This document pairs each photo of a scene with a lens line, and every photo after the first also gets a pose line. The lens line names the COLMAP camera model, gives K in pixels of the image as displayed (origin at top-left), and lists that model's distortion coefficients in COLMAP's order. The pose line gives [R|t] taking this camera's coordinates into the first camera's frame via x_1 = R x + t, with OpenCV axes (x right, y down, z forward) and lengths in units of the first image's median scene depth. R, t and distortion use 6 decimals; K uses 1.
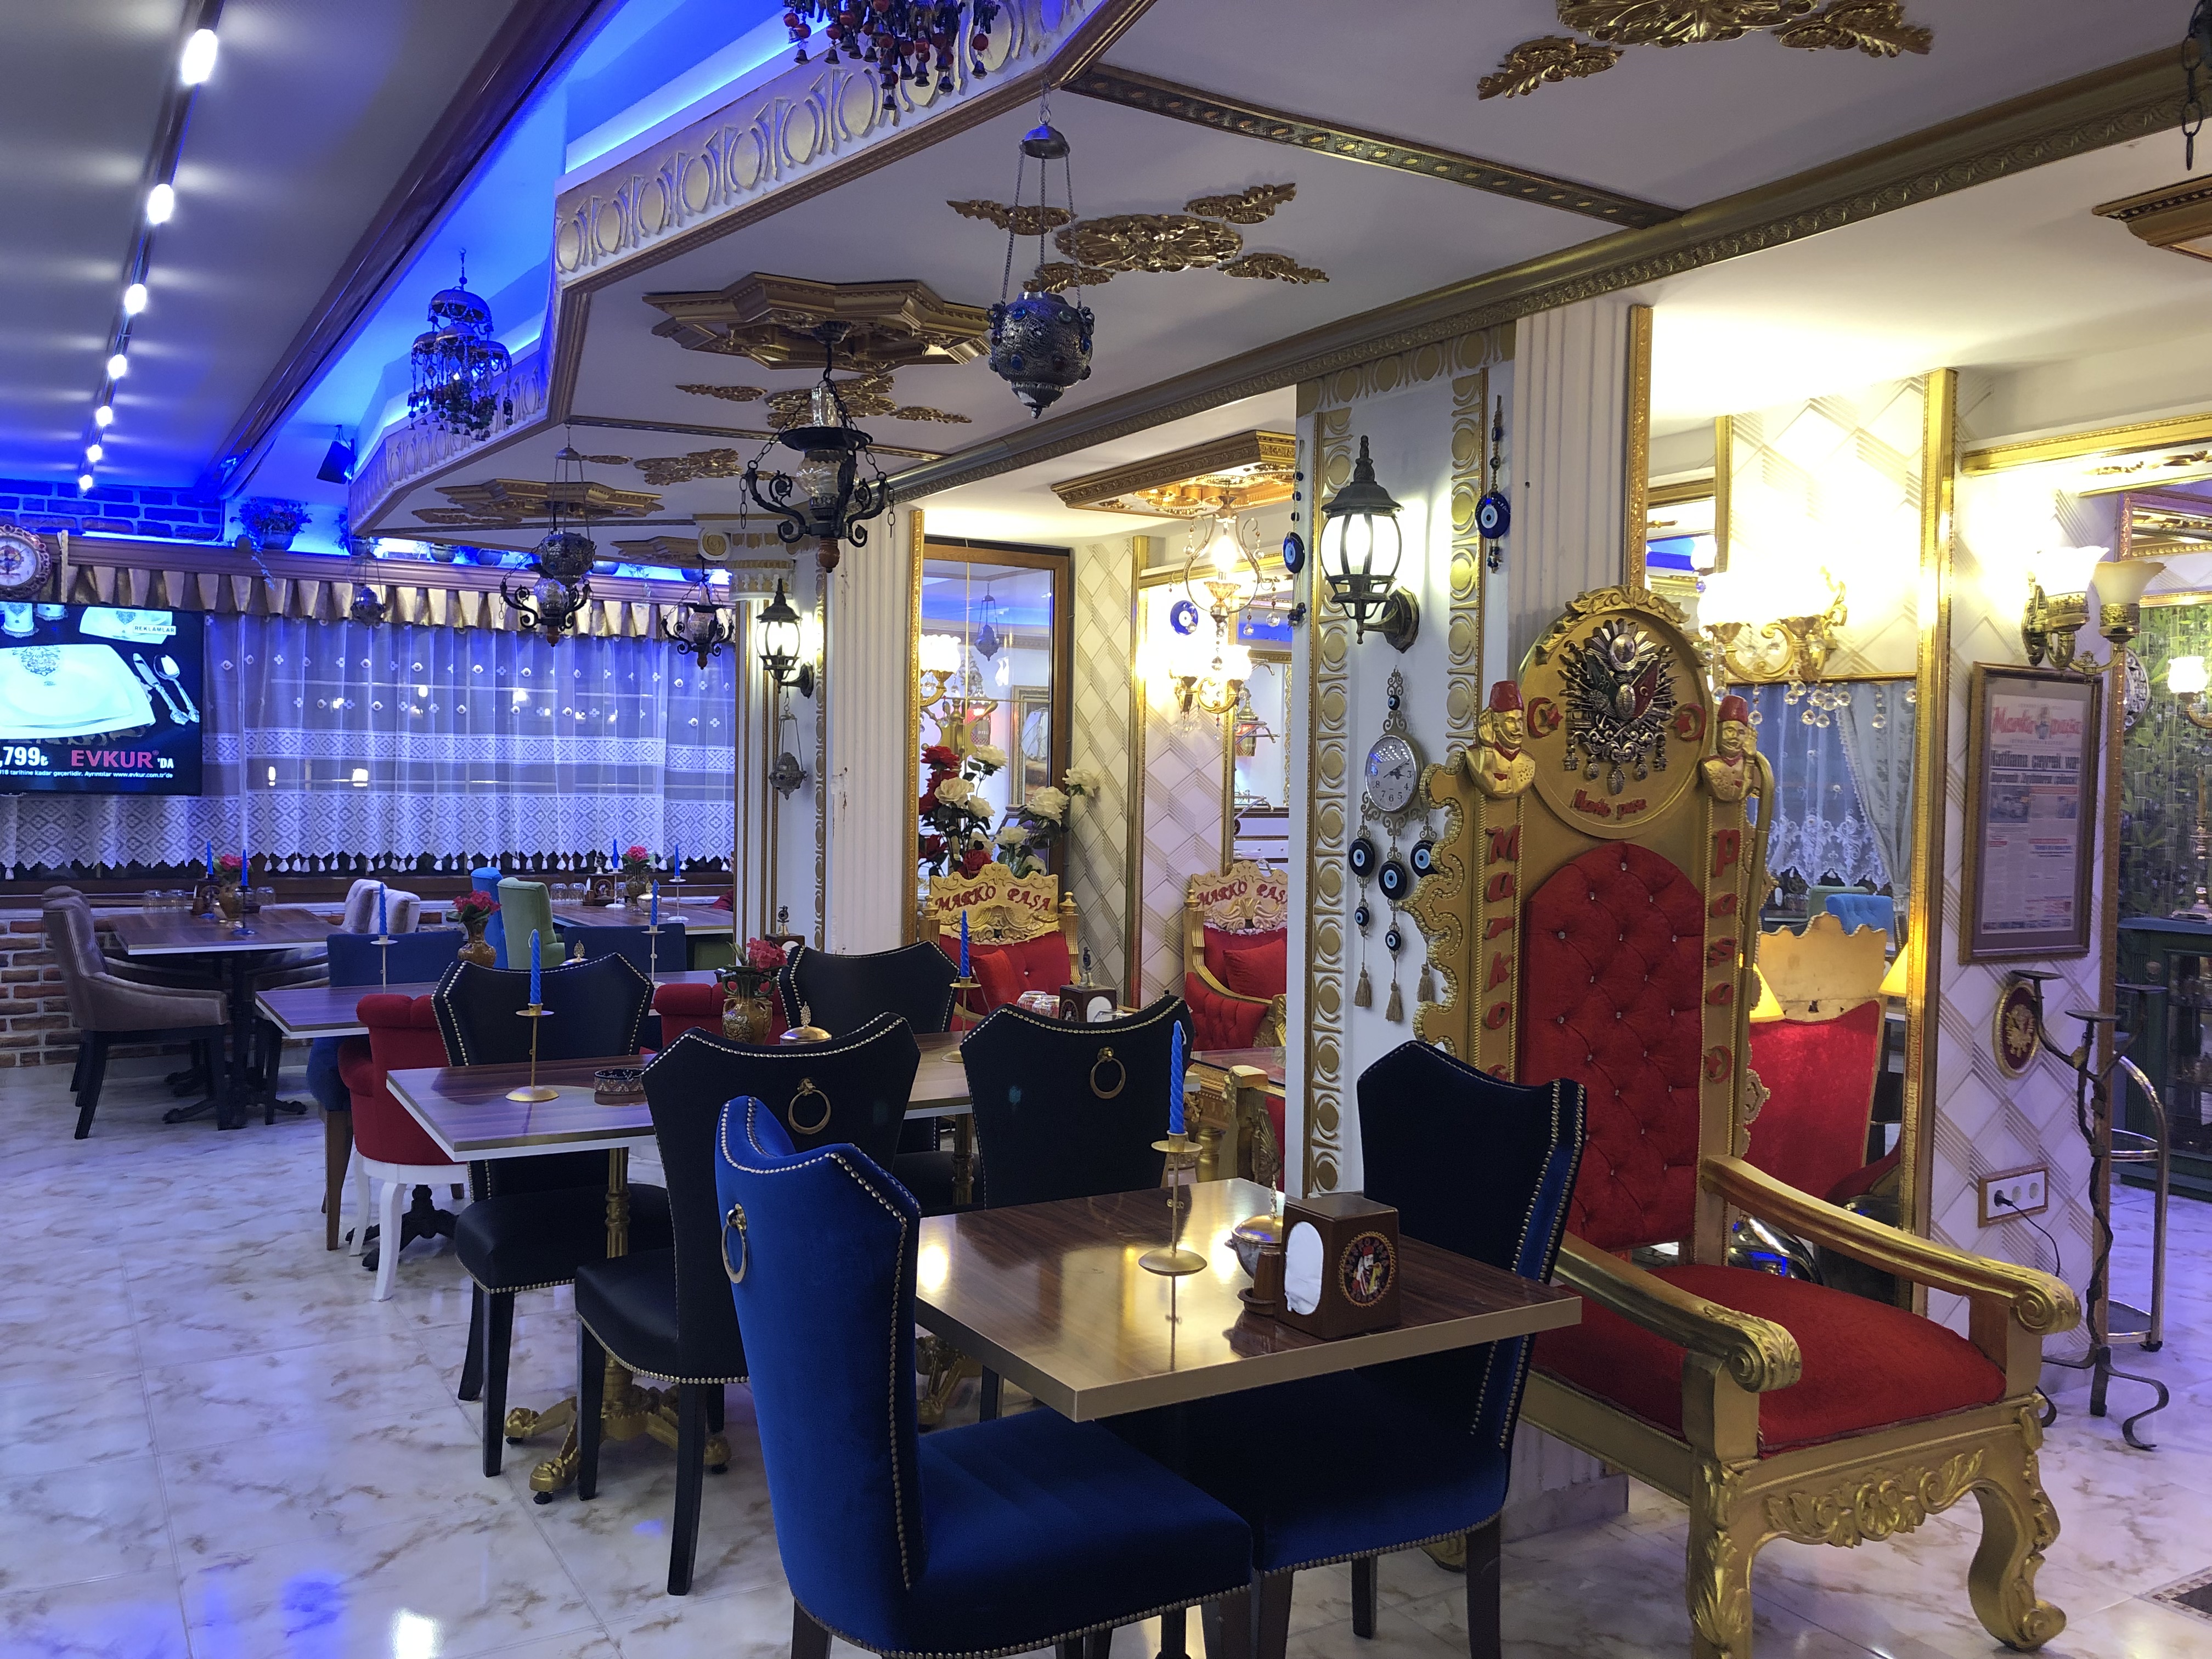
lens RADIAL K [[1808.5, 0, 1106.2], [0, 1808.5, 828.5], [0, 0, 1]] dist [0.003030, -0.022565]
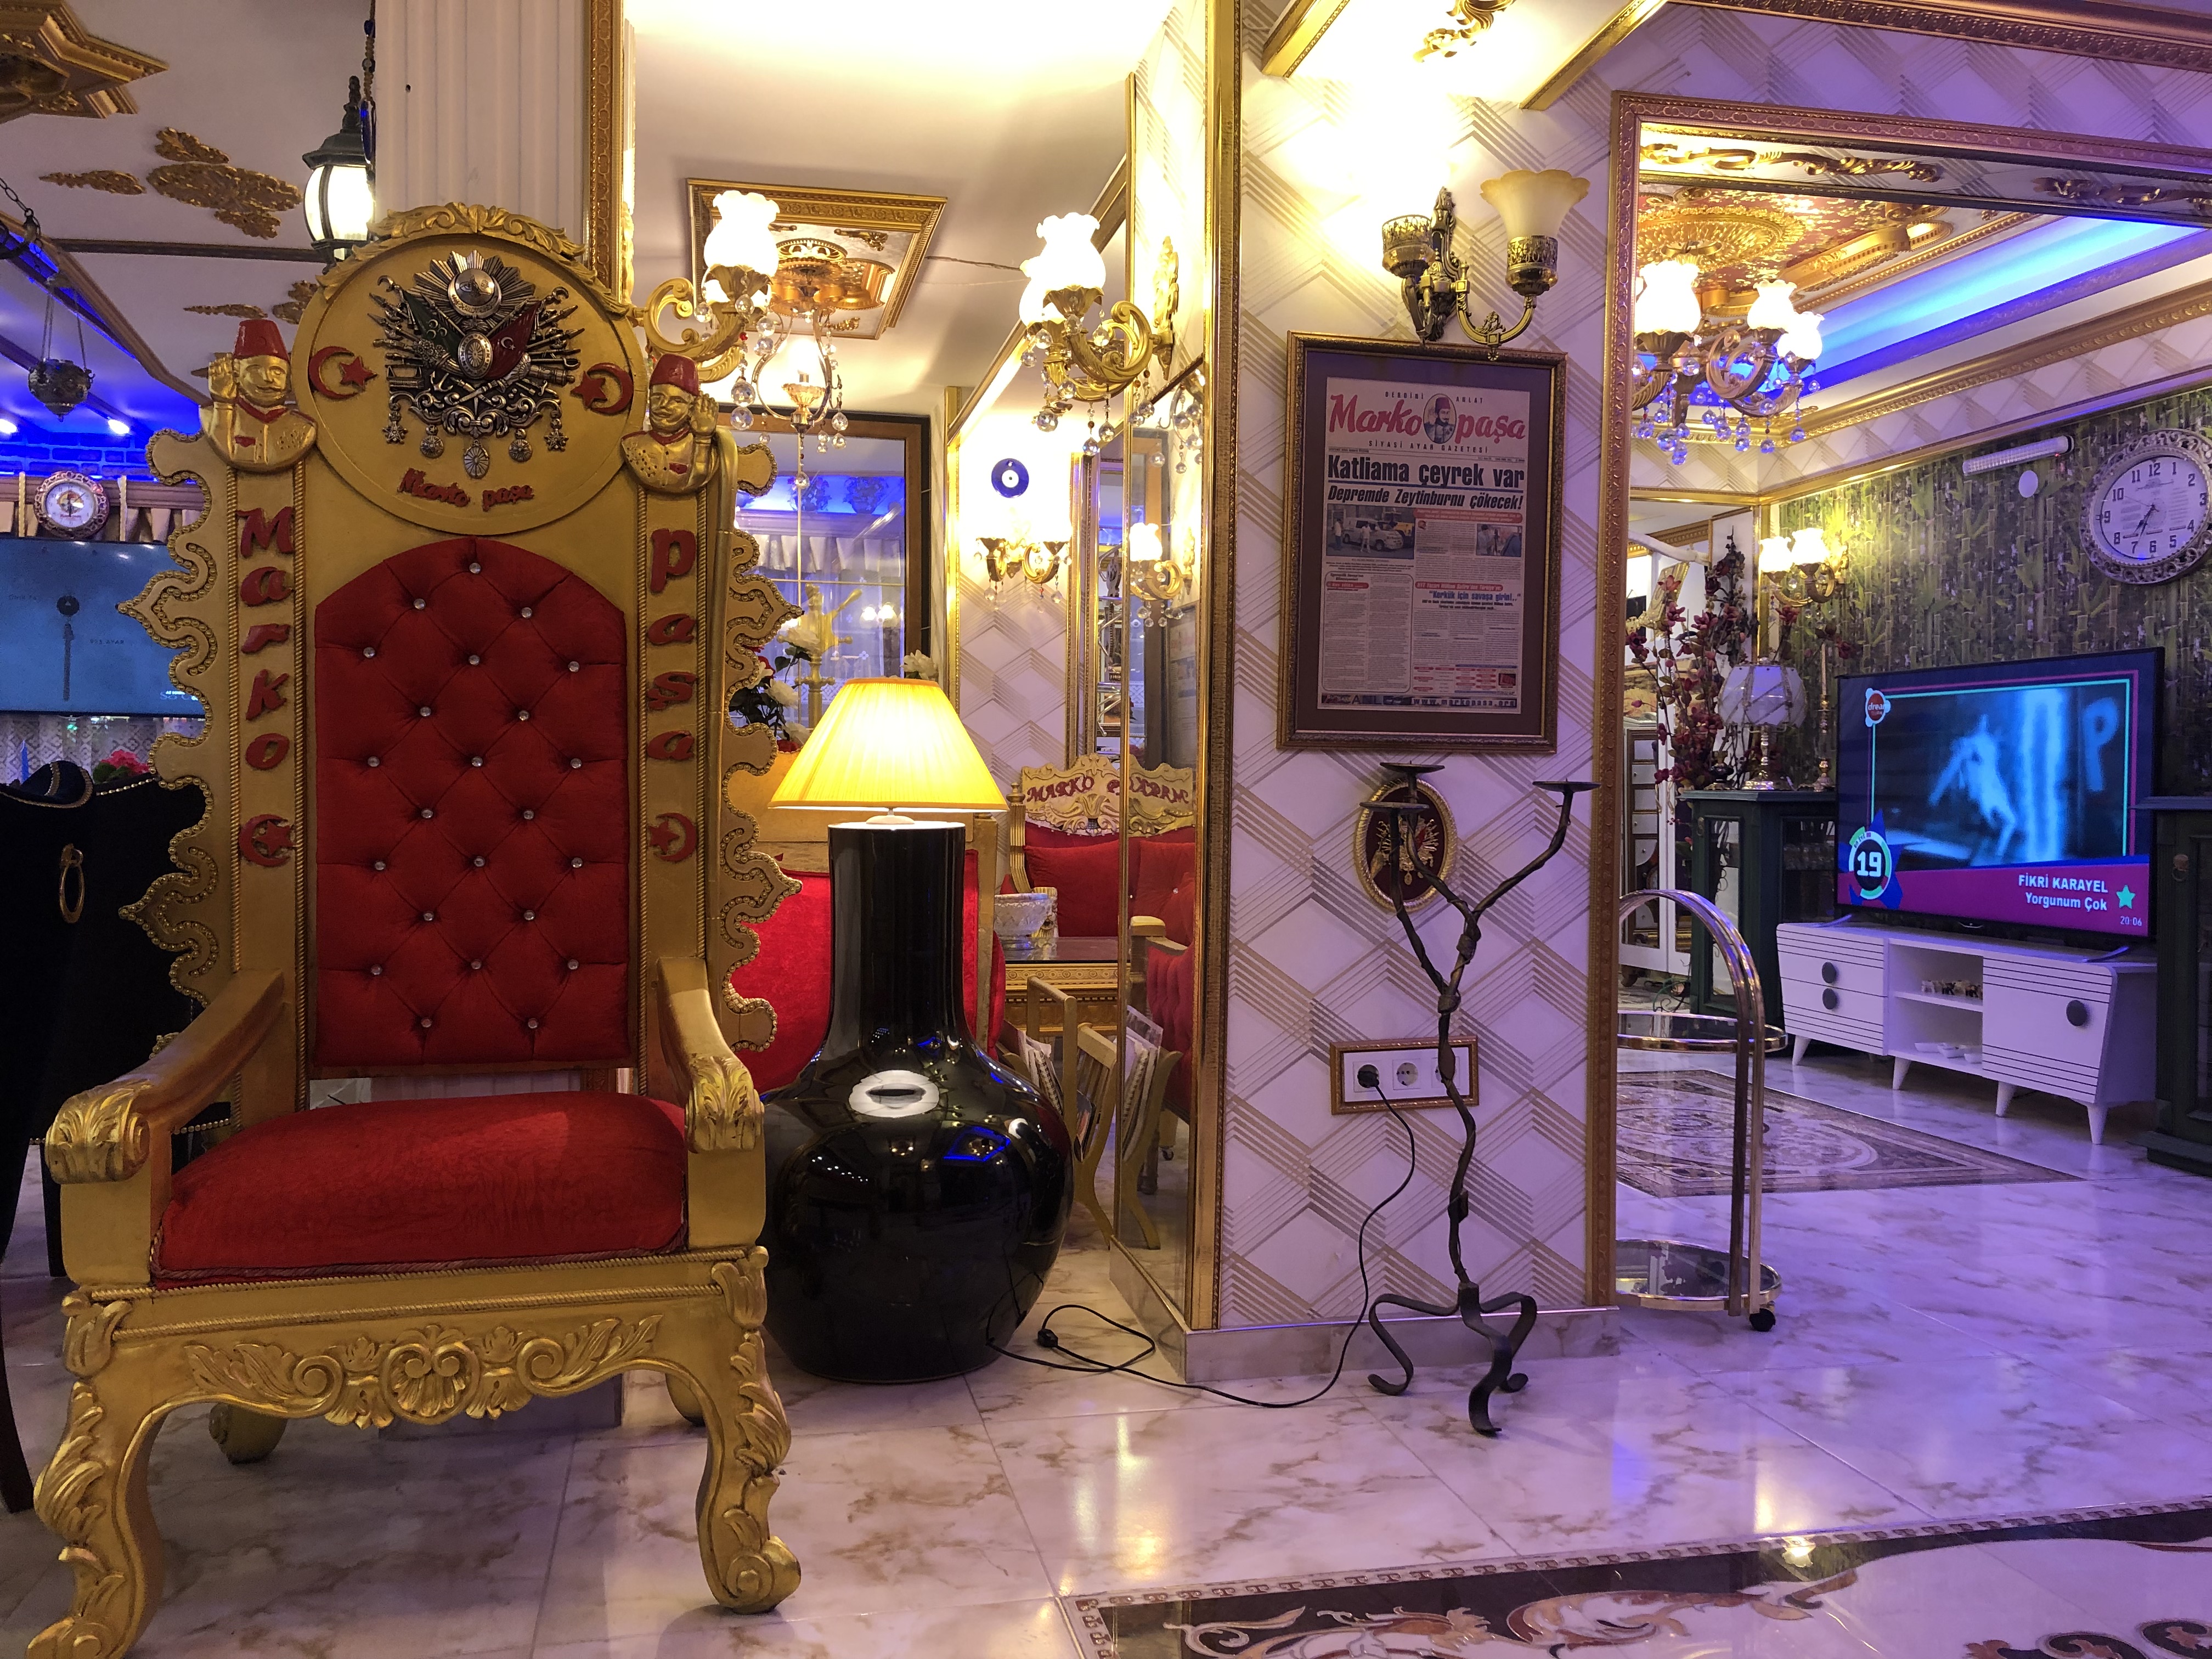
lens RADIAL K [[1808.5, 0, 1104.9], [0, 1808.5, 831.6], [0, 0, 1]] dist [0.003030, -0.022565]
pose [[0.949057, -0.003529, -0.315086, 0.624429], [0.001208, 0.999971, -0.007562, 0.111750], [0.315103, 0.006796, 0.949033, 0.277113]]
